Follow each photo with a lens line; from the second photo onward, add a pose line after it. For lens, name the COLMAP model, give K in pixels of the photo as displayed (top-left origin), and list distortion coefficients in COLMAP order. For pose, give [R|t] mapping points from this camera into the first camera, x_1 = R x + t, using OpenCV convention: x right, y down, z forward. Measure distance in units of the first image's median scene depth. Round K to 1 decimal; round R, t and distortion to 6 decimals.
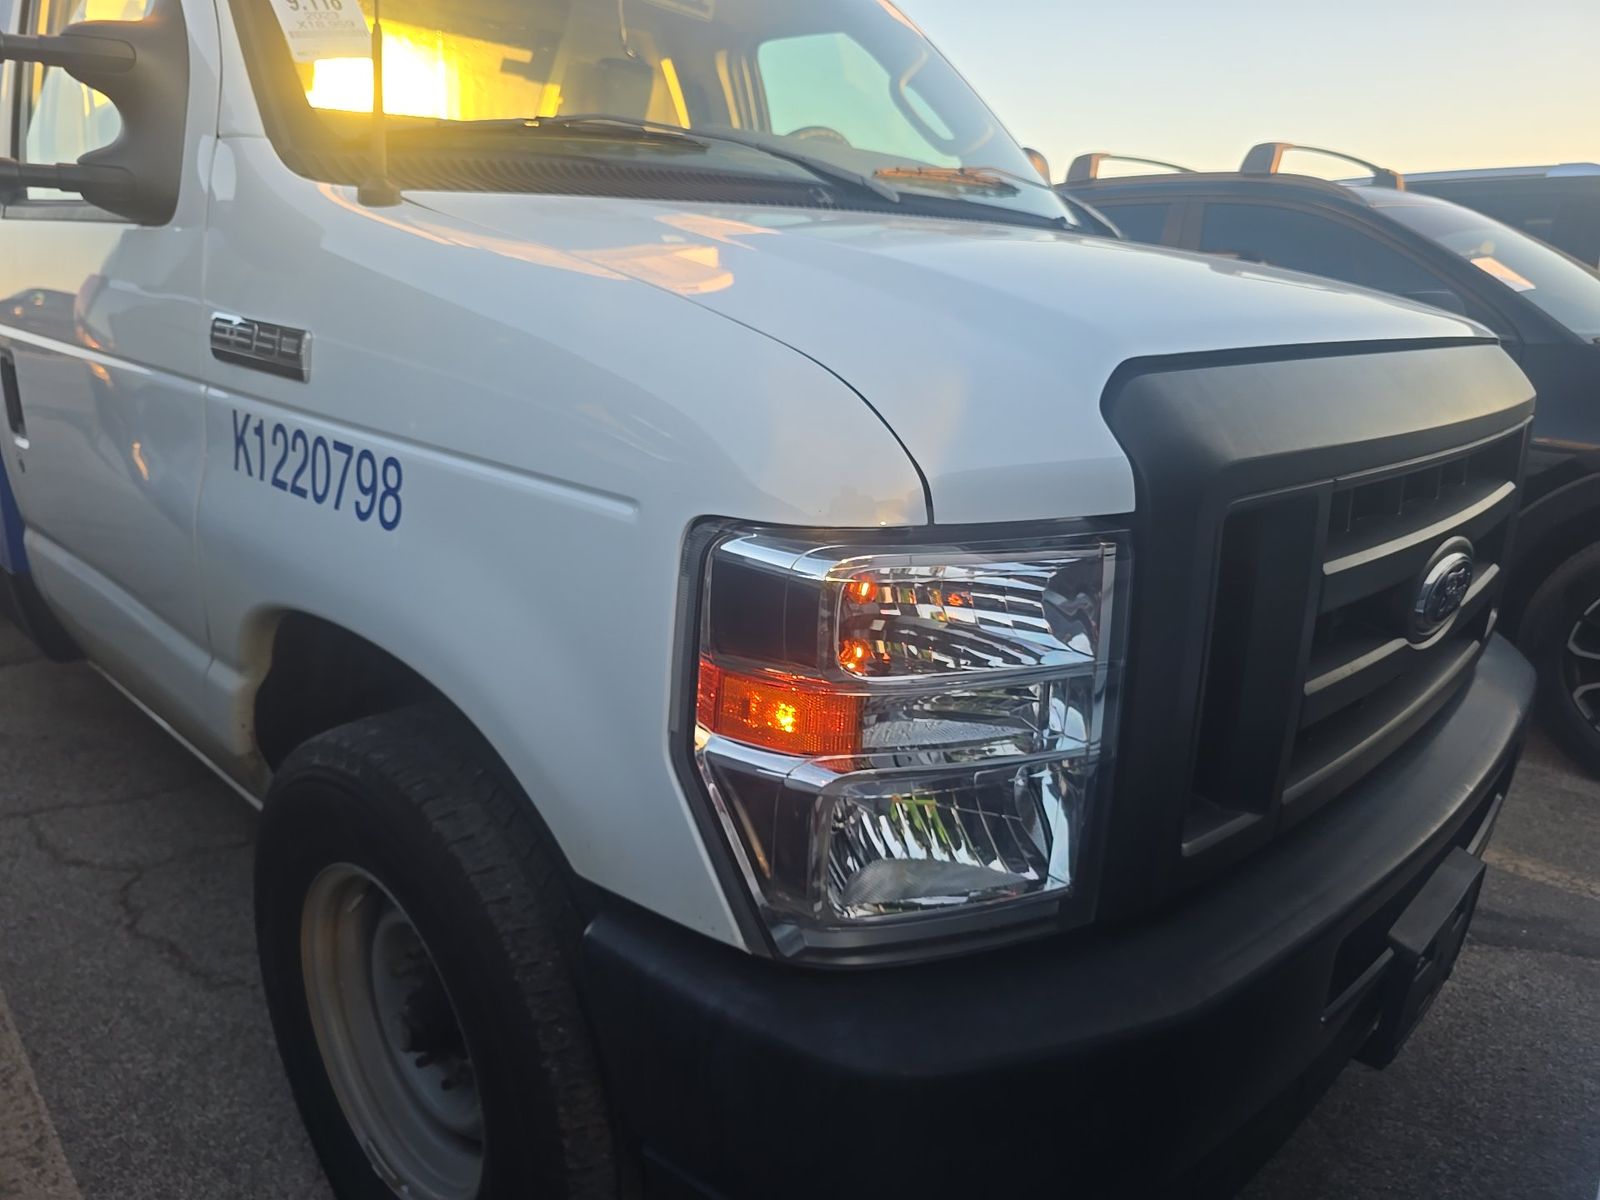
lens RADIAL K [[1063.6, 0, 807.0], [0, 1063.6, 579.4], [0, 0, 1]] dist [0.053920, -0.068616]
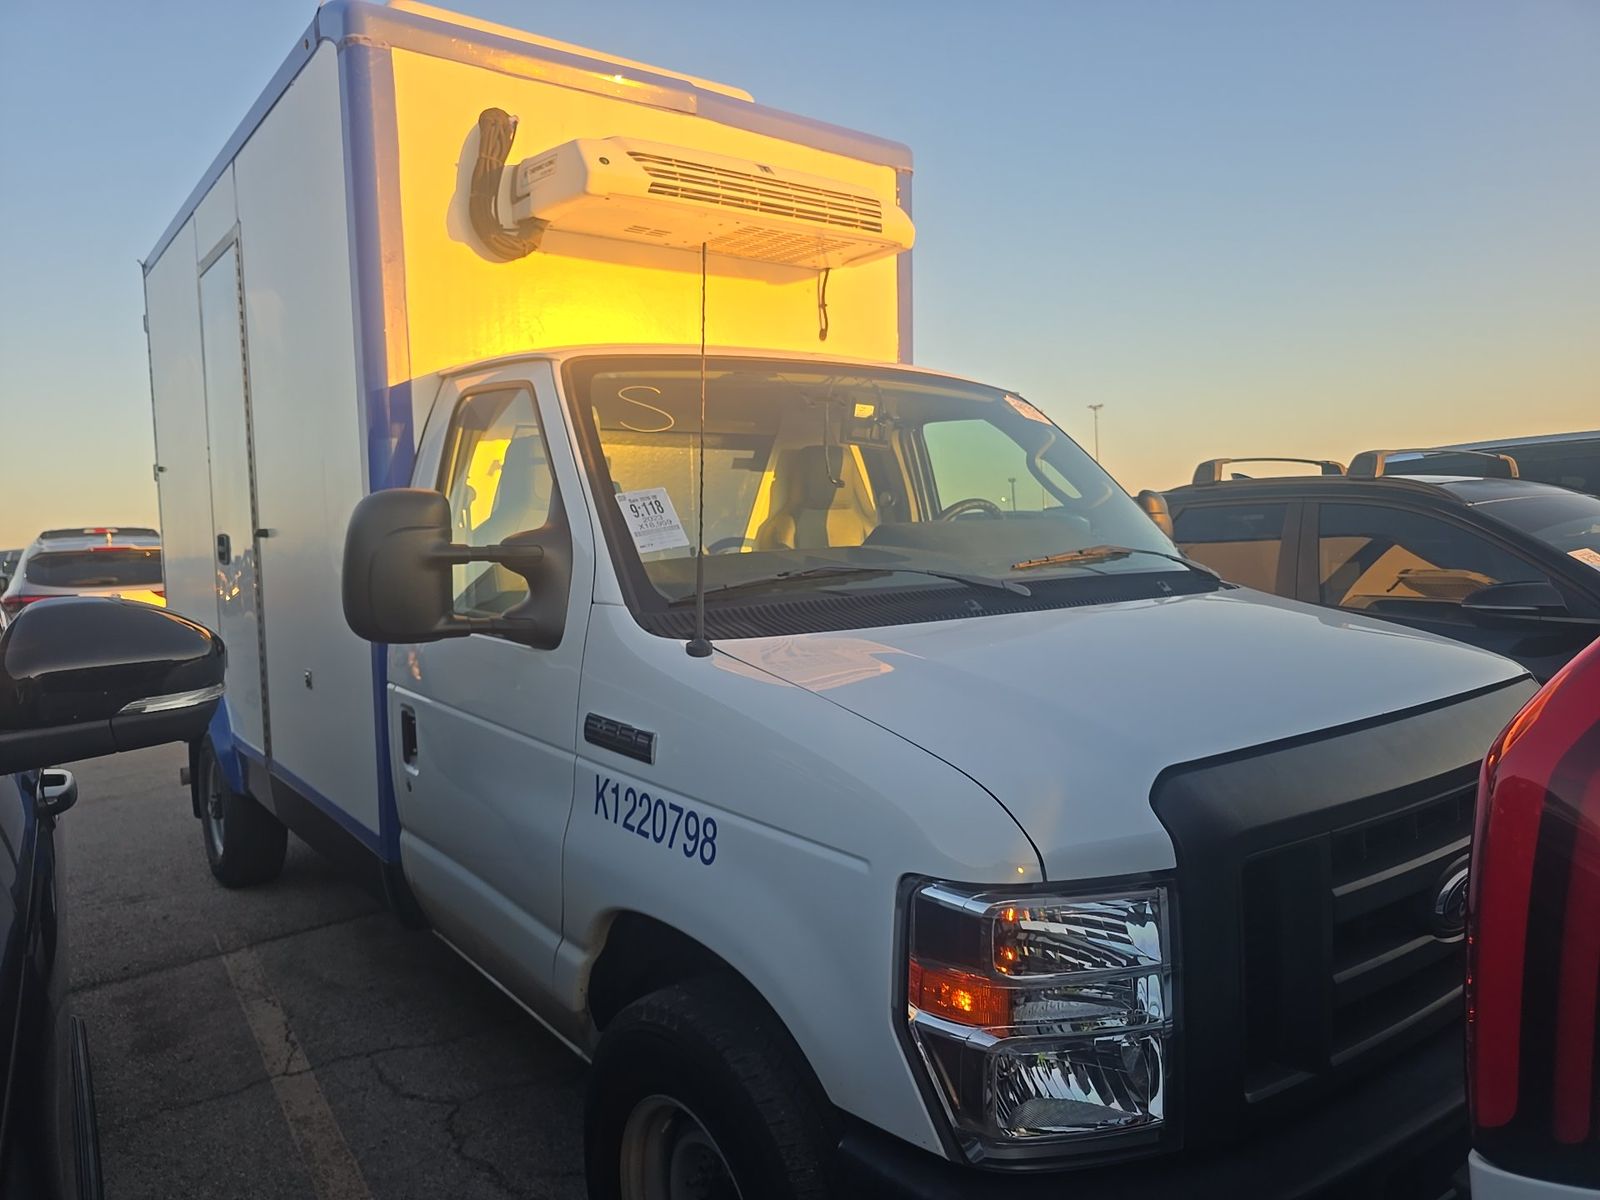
lens RADIAL K [[1063.6, 0, 807.0], [0, 1063.6, 579.4], [0, 0, 1]] dist [0.053920, -0.068616]
pose [[0.986497, -0.048786, -0.156346, 0.022883], [0.014832, 0.977294, -0.211367, -0.119564], [0.163108, 0.206194, 0.964821, -0.573648]]
